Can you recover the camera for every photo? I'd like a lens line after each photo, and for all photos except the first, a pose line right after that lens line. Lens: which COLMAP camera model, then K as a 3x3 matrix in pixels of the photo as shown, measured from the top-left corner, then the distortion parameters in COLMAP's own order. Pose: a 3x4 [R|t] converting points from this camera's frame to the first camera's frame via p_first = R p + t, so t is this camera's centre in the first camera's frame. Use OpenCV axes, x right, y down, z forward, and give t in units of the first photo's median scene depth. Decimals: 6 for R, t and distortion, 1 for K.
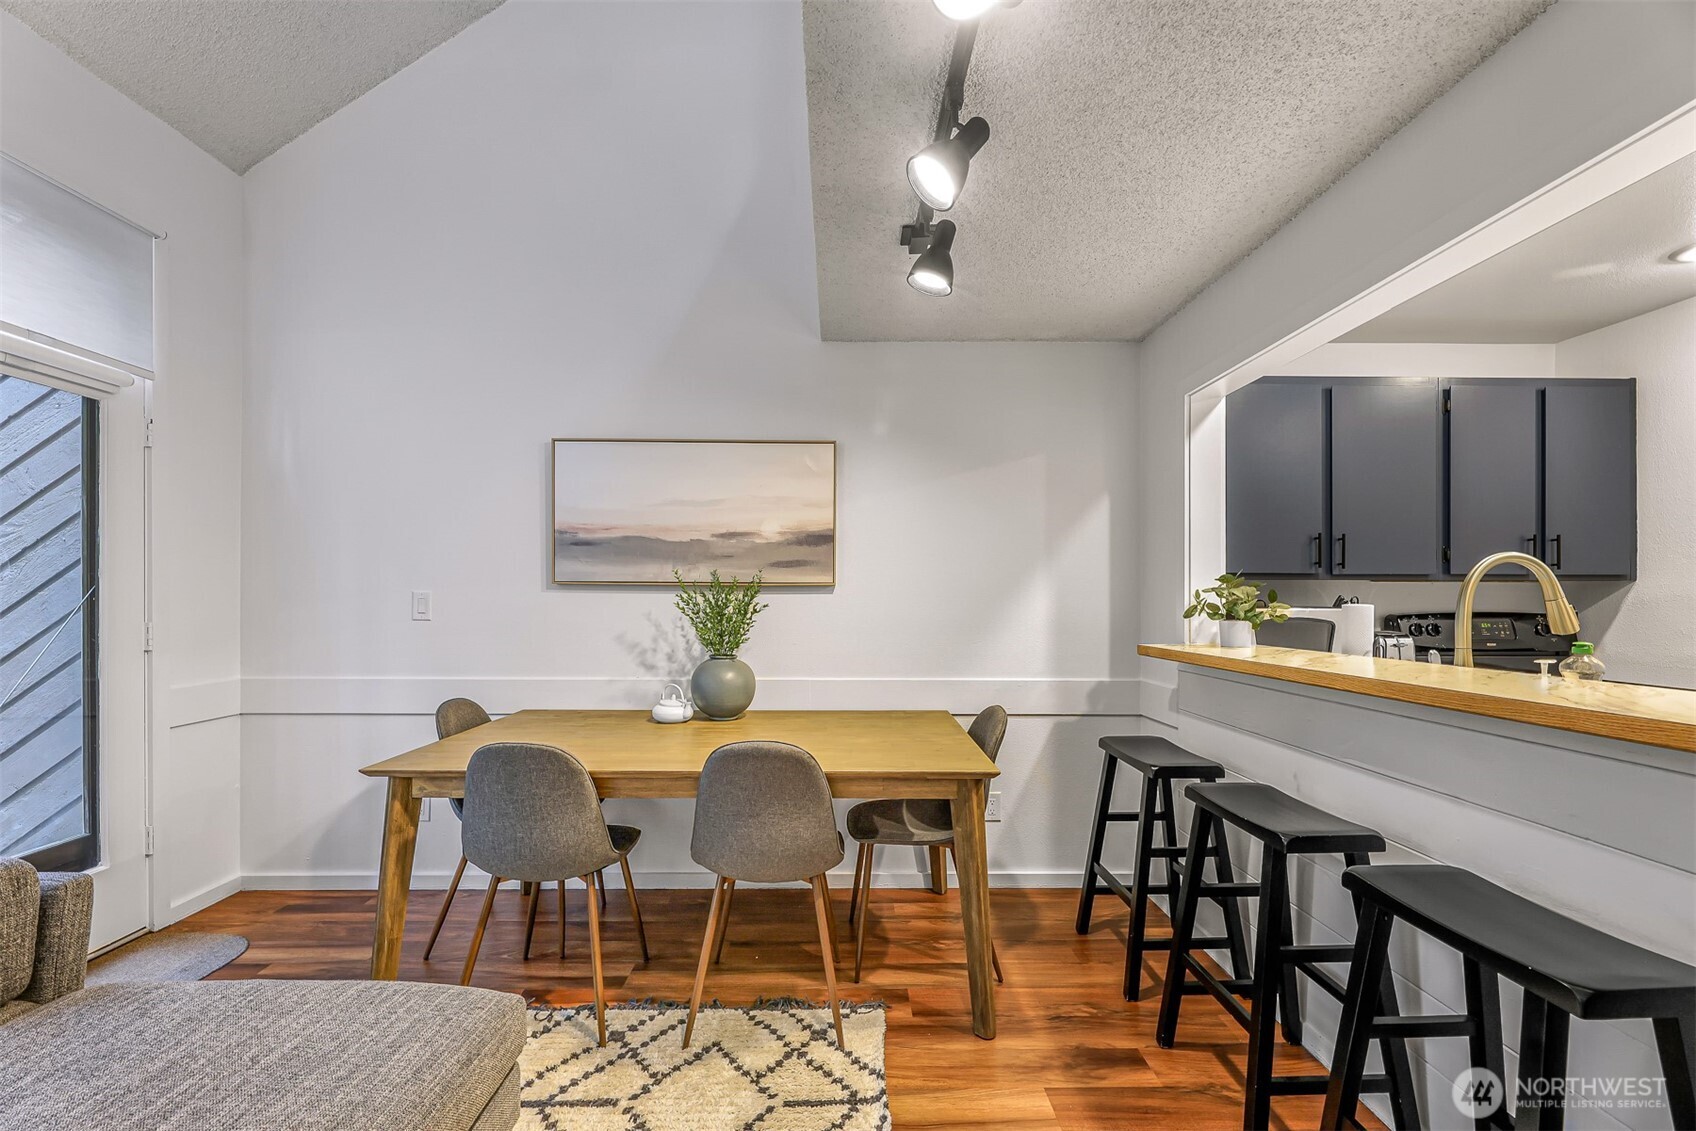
lens RADIAL K [[688.4, 0, 846.2], [0, 688.4, 598.8], [0, 0, 1]] dist [0.005256, -0.003190]
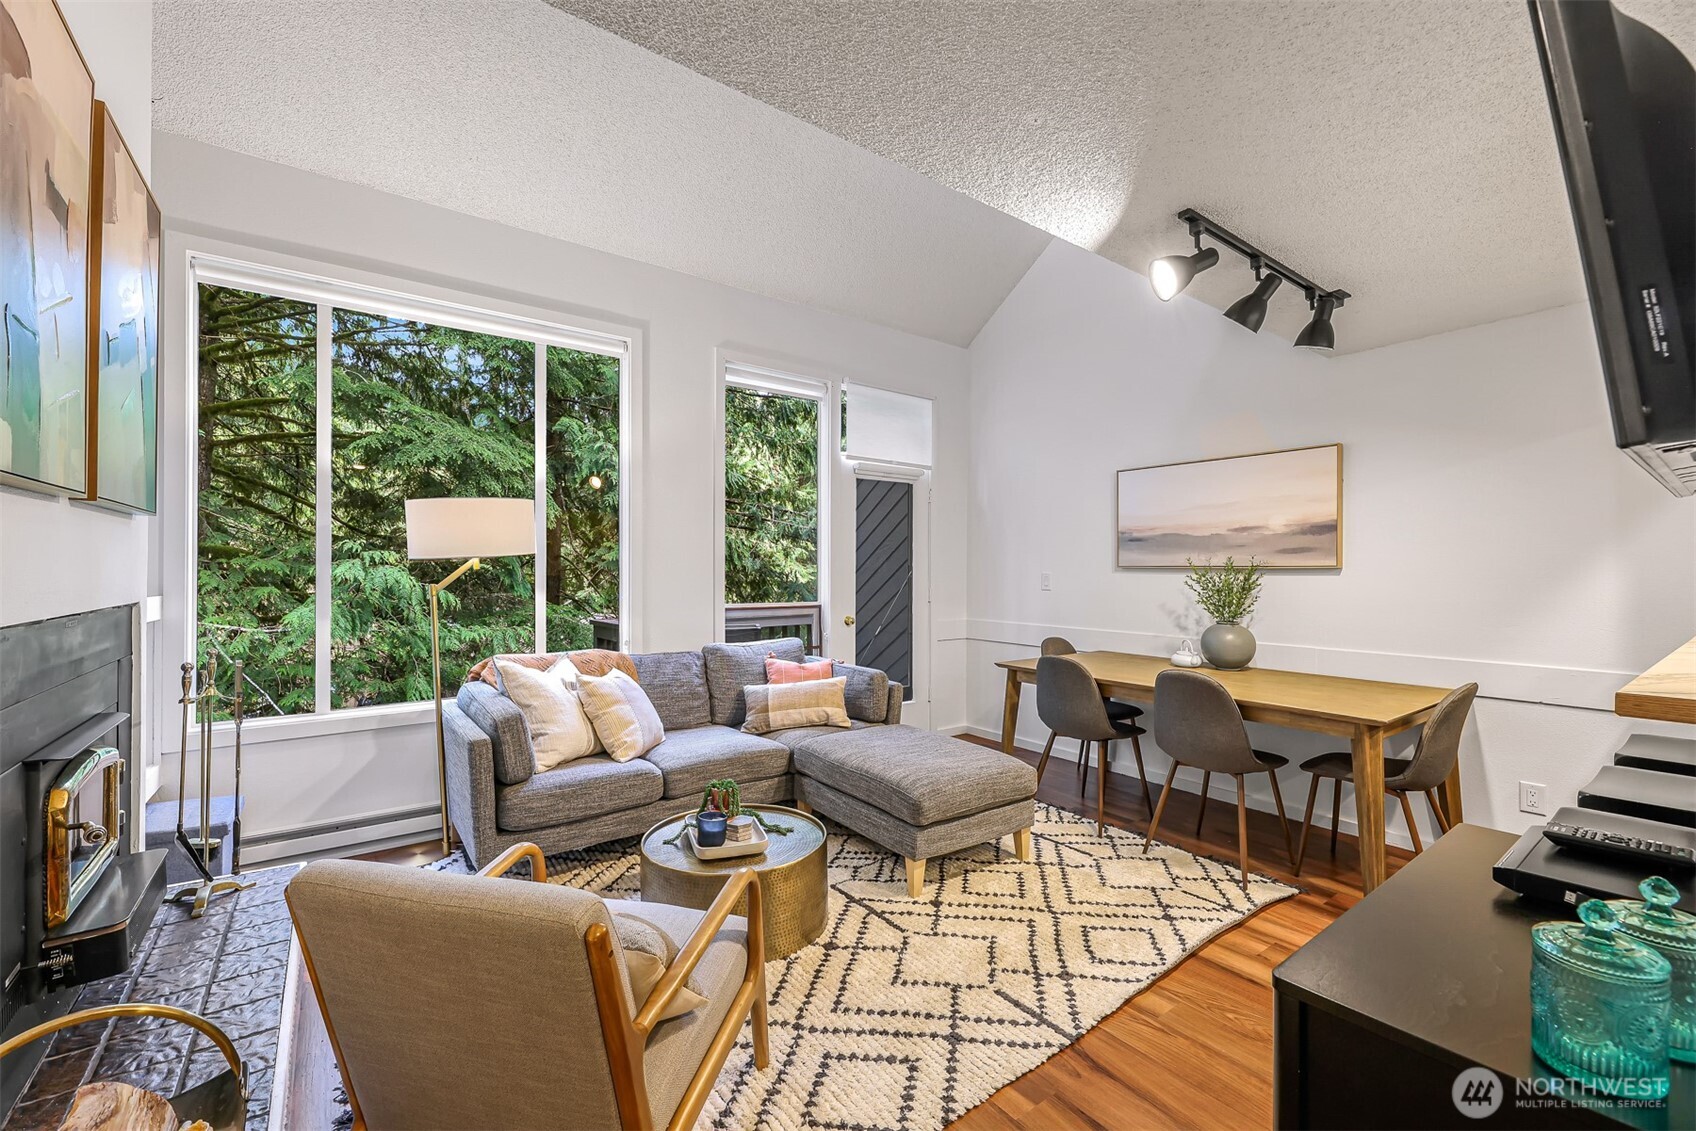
lens RADIAL K [[688.4, 0, 839.7], [0, 688.4, 567.8], [0, 0, 1]] dist [0.005256, -0.003190]
pose [[0.575438, -0.004687, -0.817832, 0.477647], [-0.004847, 0.999946, -0.009142, -0.005484], [0.817831, 0.009225, 0.575384, -0.370098]]
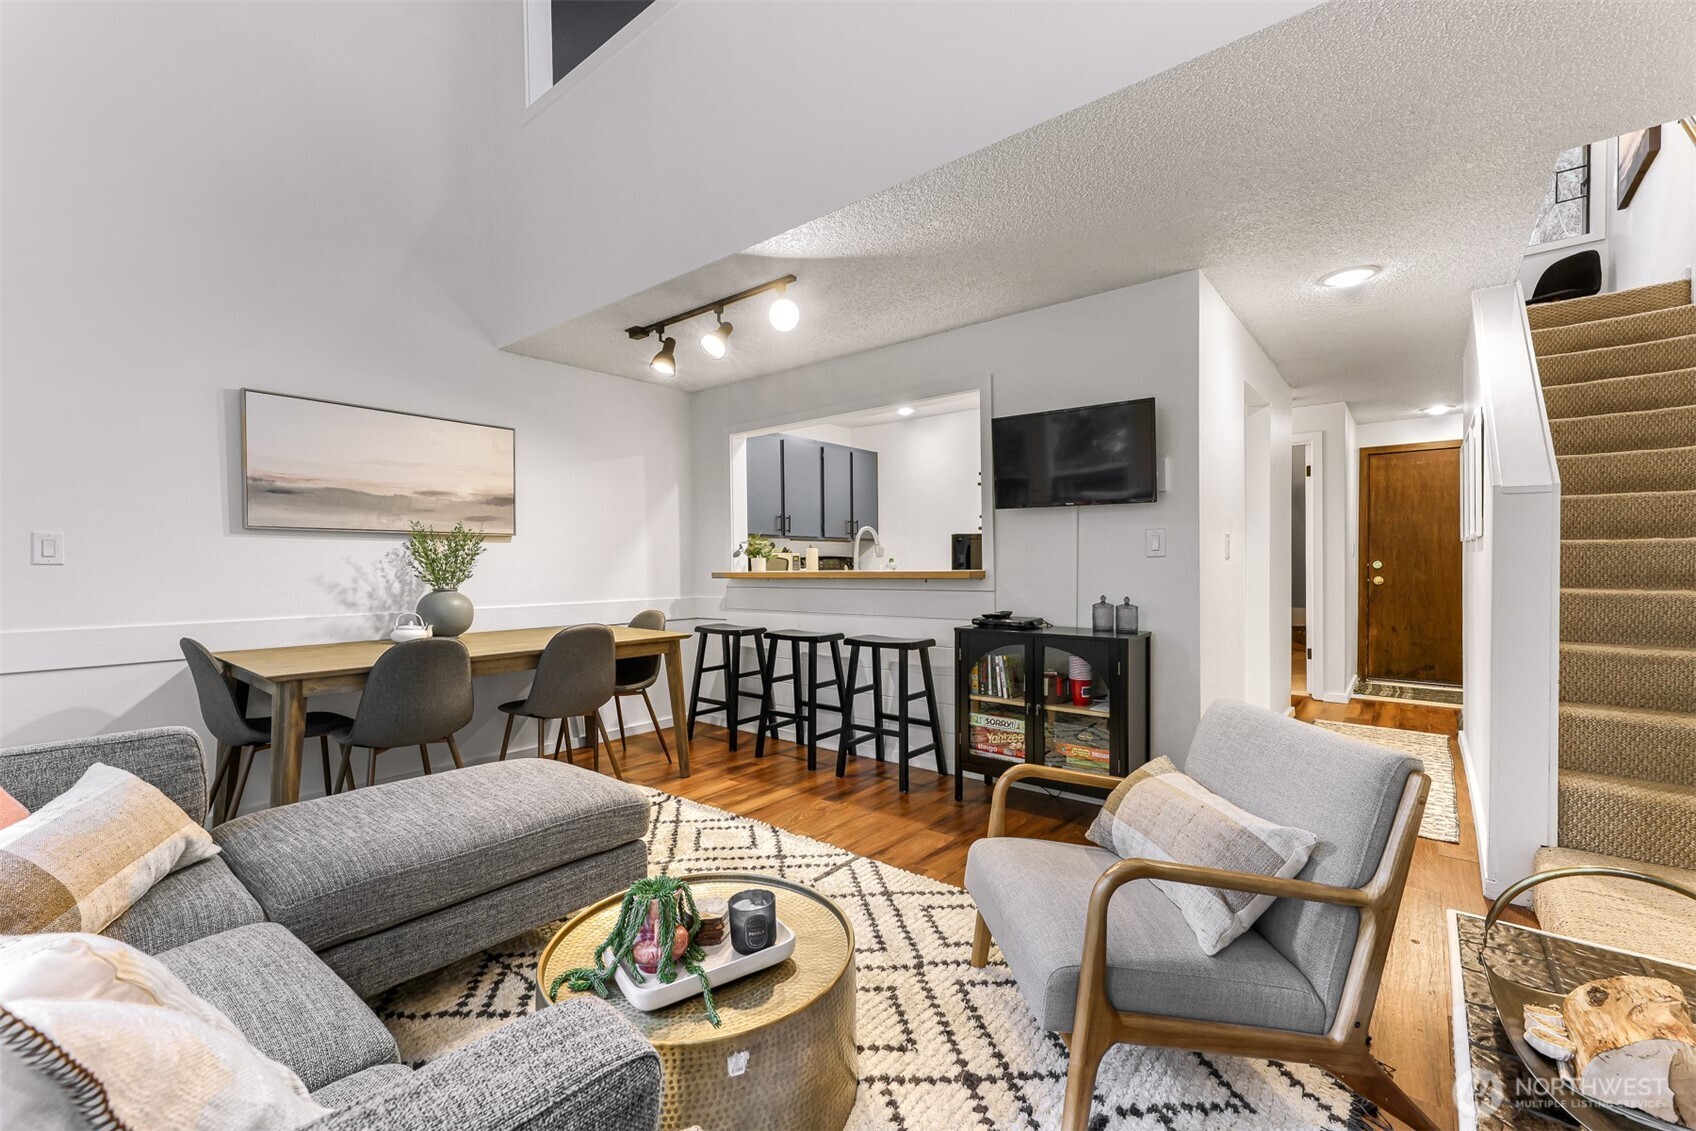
lens RADIAL K [[688.4, 0, 844.9], [0, 688.4, 578.2], [0, 0, 1]] dist [0.005256, -0.003190]
pose [[0.644702, -0.024444, 0.764043, -0.679842], [0.011588, 0.999686, 0.022205, 0.043476], [-0.764347, -0.005462, 0.644783, -0.386945]]
